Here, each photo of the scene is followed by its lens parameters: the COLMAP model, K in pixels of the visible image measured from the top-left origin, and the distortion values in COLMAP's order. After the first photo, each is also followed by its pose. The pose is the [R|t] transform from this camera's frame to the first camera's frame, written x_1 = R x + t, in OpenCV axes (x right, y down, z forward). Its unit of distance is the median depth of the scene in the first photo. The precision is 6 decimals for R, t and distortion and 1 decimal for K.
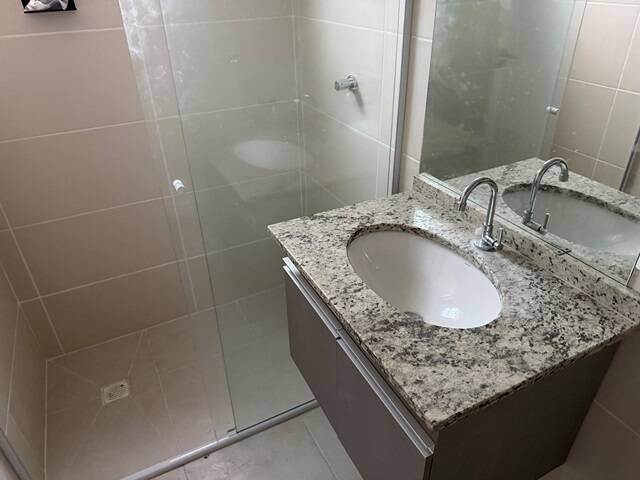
lens RADIAL K [[447.7, 0, 320.0], [0, 447.7, 240.0], [0, 0, 1]] dist [0.030344, -0.001848]
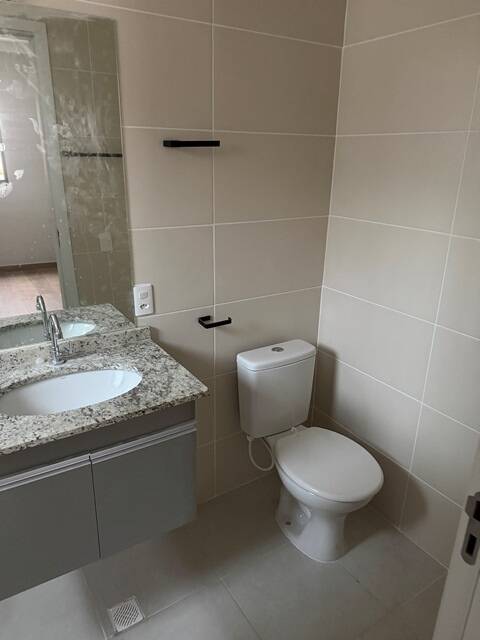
lens RADIAL K [[447.7, 0, 240.0], [0, 447.7, 320.0], [0, 0, 1]] dist [0.030344, -0.001848]
pose [[-0.099391, -0.320041, 0.942176, -1.246205], [0.494454, 0.805804, 0.325878, -0.348208], [-0.863503, 0.498252, 0.078156, 0.443902]]
